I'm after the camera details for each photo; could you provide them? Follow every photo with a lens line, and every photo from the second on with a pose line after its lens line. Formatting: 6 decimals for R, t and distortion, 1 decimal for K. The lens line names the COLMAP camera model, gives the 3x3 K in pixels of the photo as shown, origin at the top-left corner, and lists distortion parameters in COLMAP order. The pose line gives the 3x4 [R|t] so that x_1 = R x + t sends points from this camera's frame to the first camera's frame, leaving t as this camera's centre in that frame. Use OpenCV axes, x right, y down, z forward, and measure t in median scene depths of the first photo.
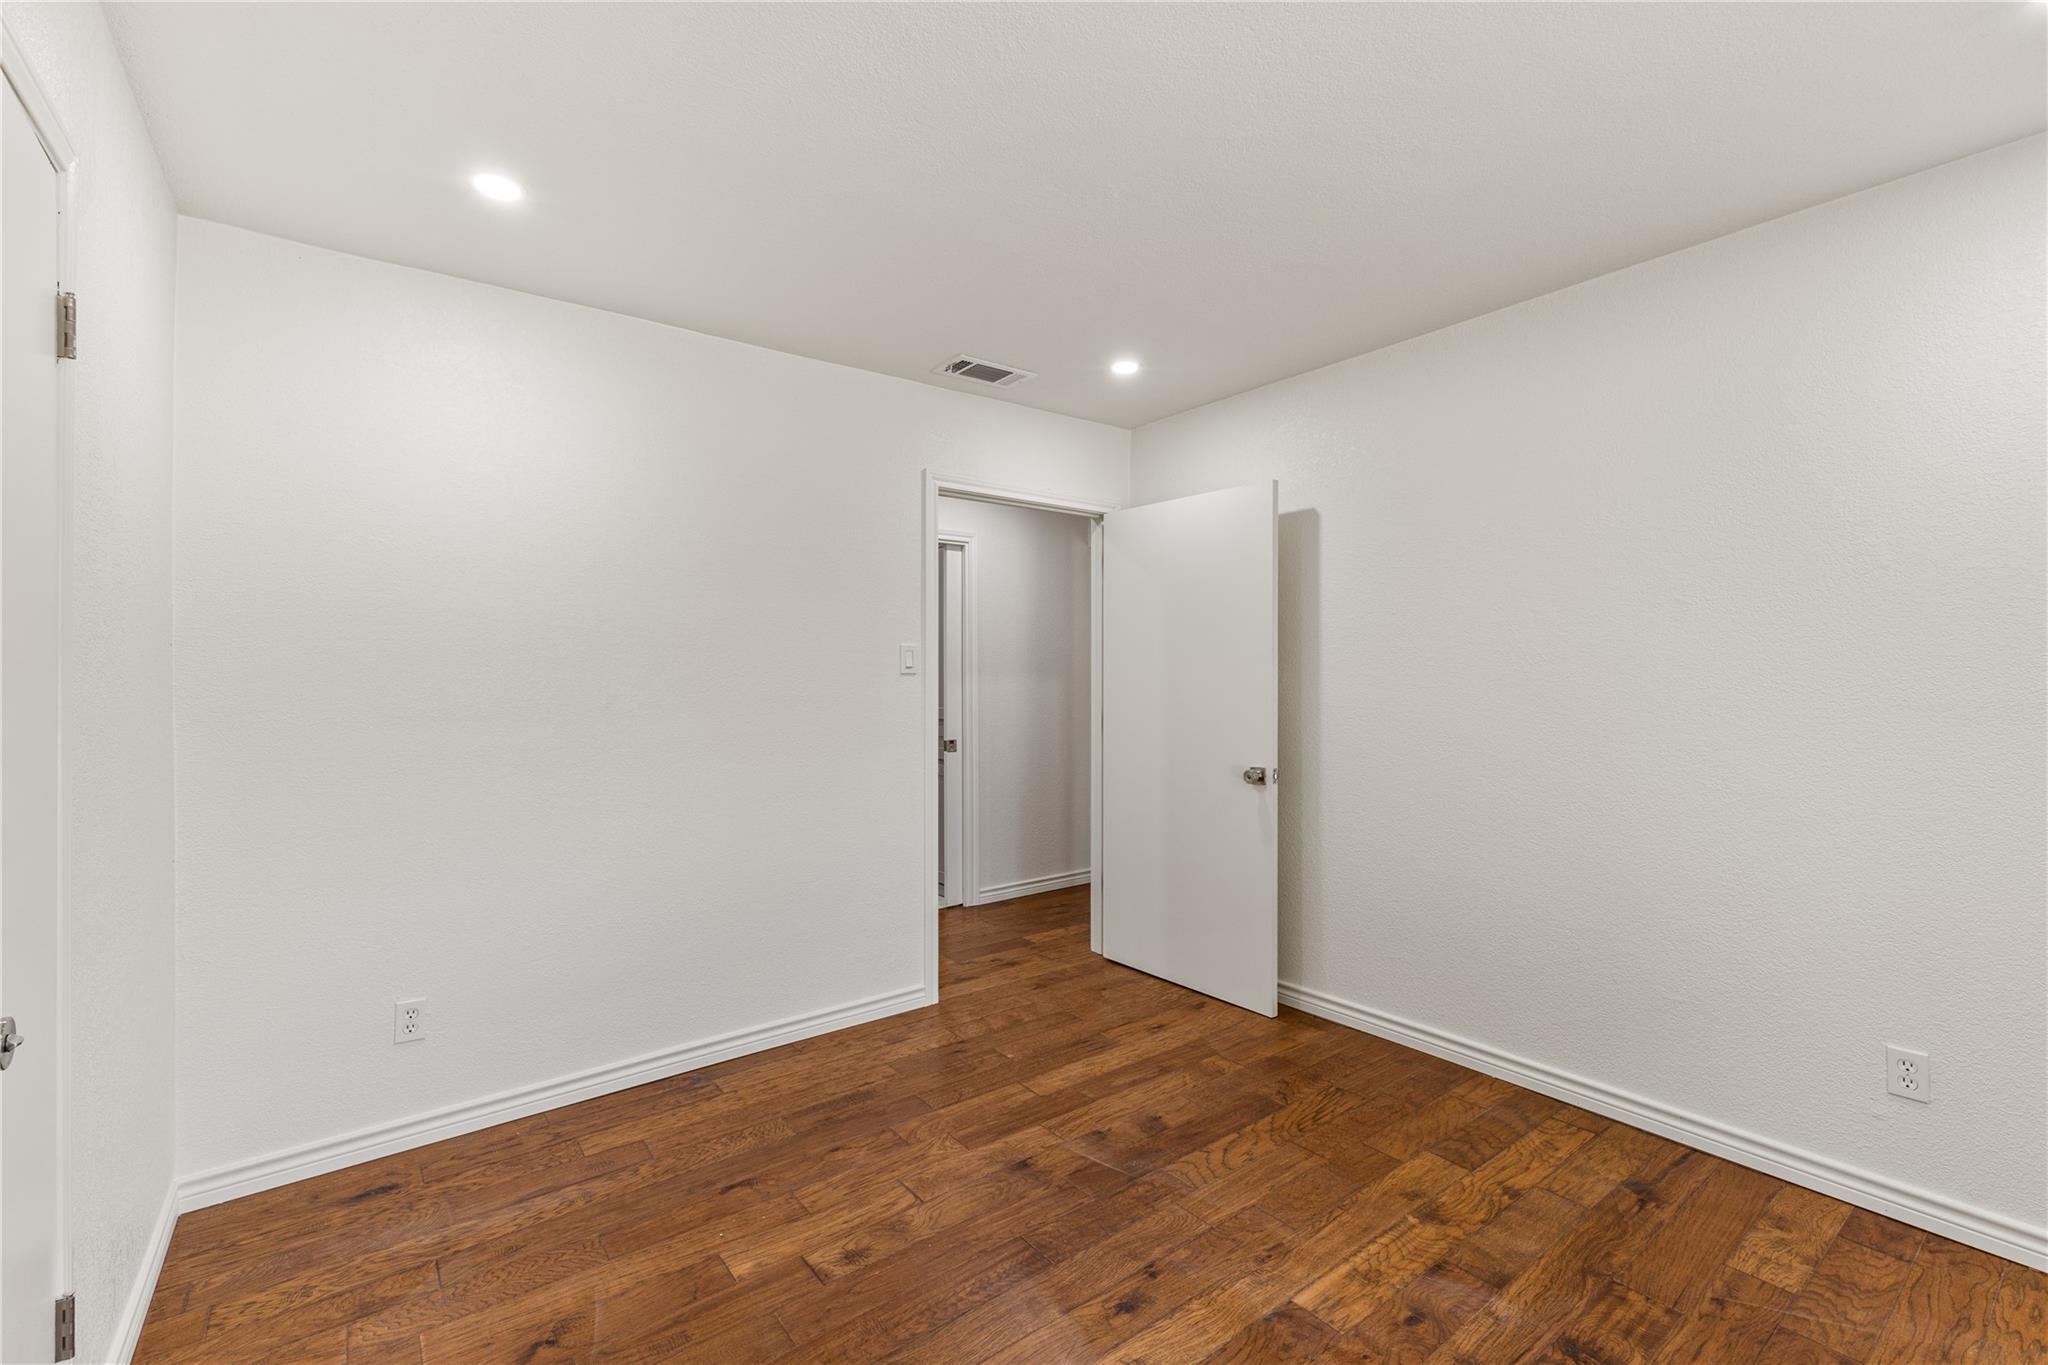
lens RADIAL K [[887.3, 0, 1026.4], [0, 887.3, 679.7], [0, 0, 1]] dist [0.010504, -0.000620]
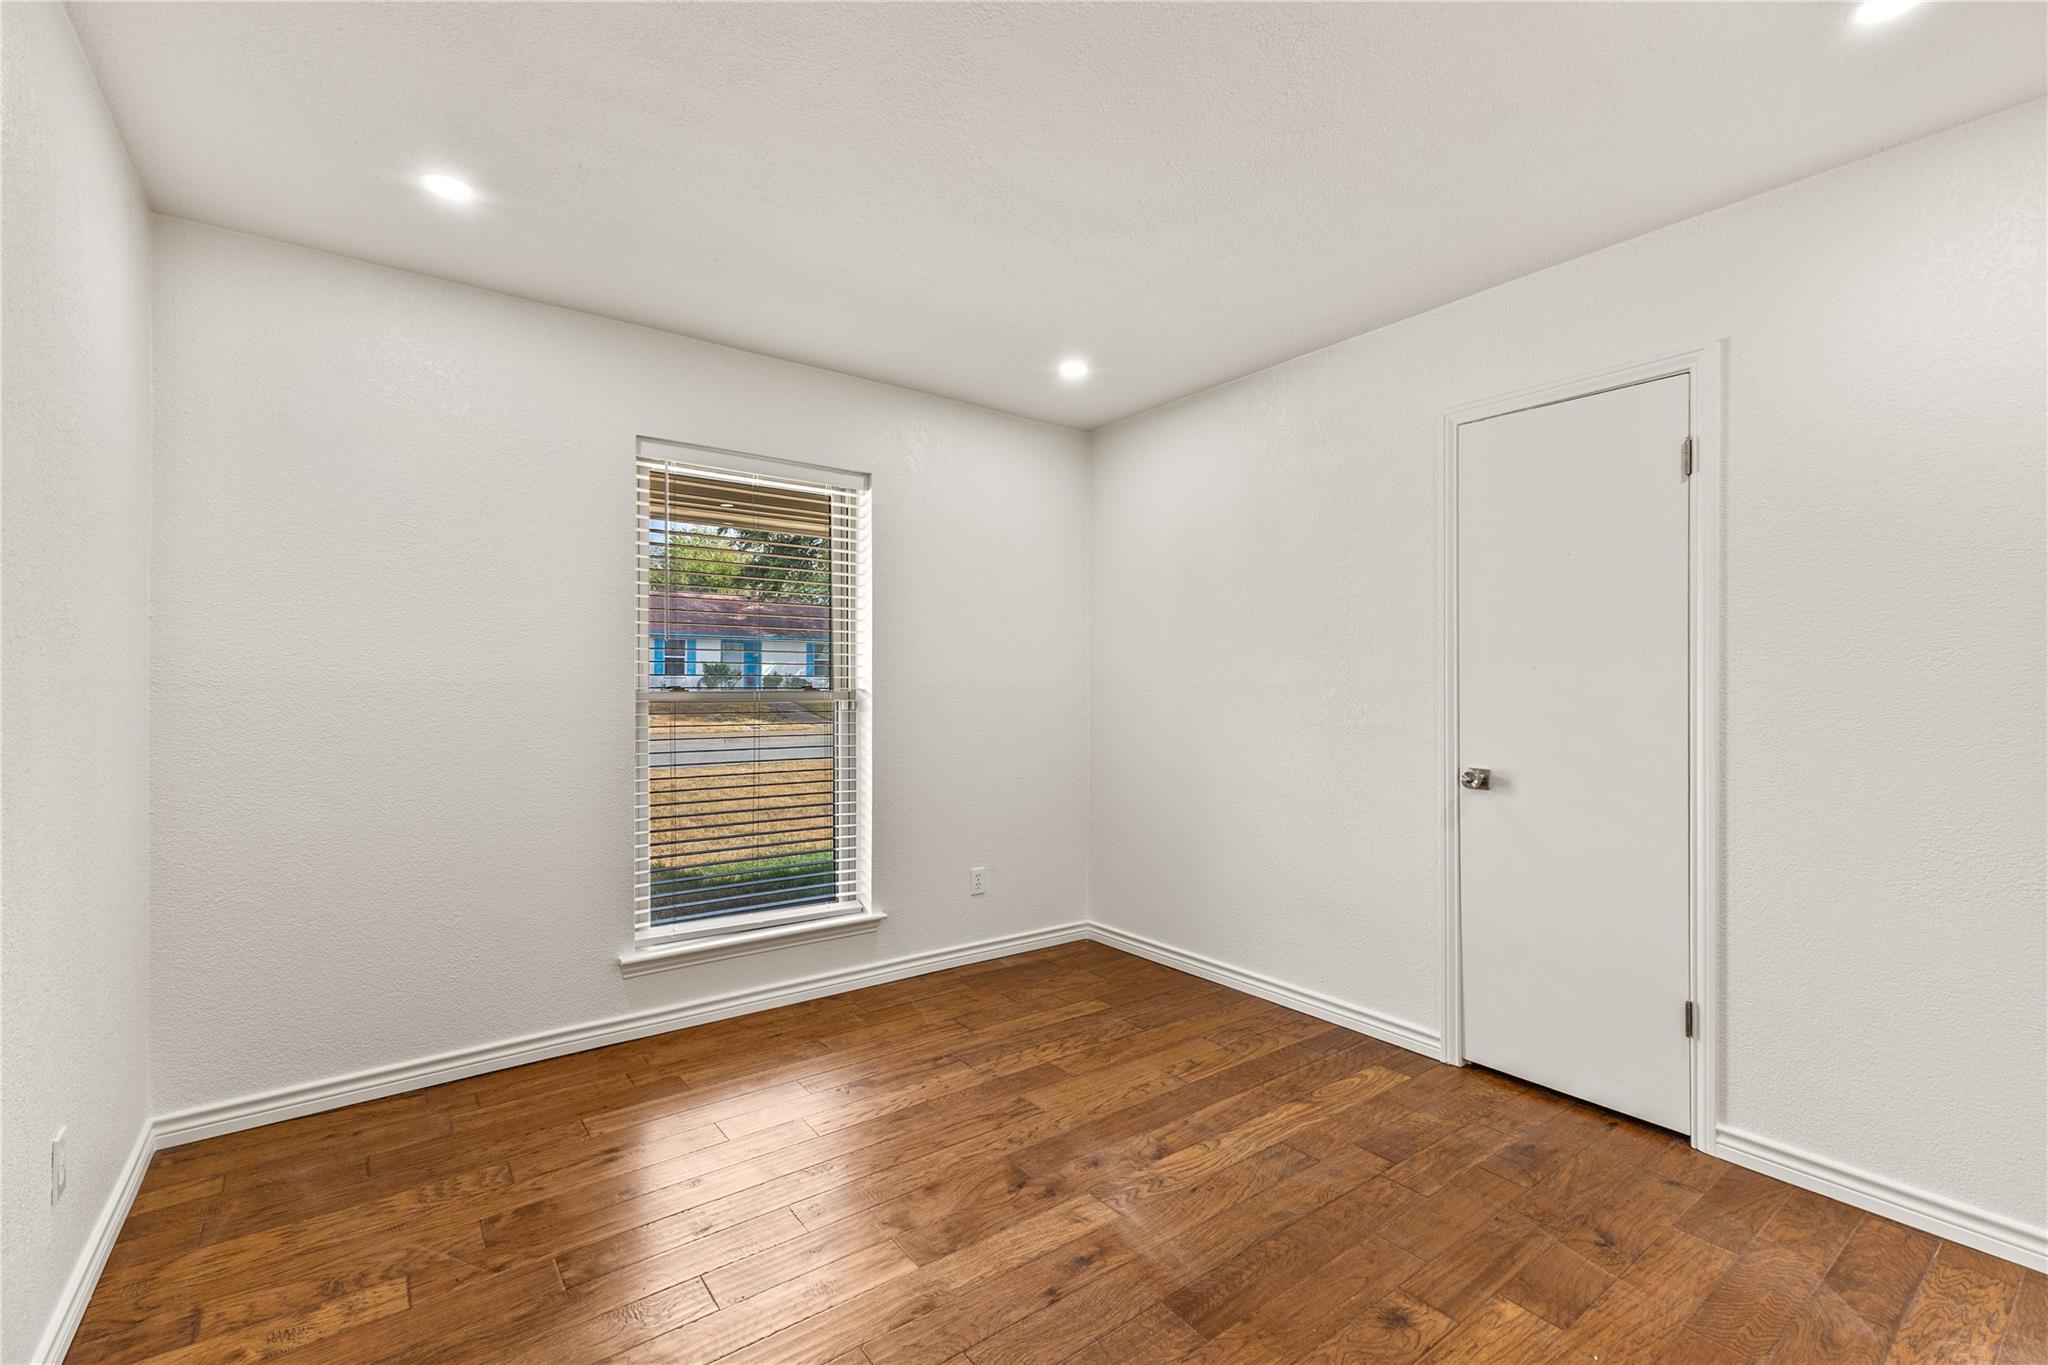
lens RADIAL K [[887.3, 0, 1021.6], [0, 887.3, 684.5], [0, 0, 1]] dist [0.010504, -0.000620]
pose [[-0.999950, 0.004785, 0.008732, 0.164113], [0.004802, 0.999987, 0.001920, 0.032304], [-0.008722, 0.001962, -0.999960, 1.949500]]
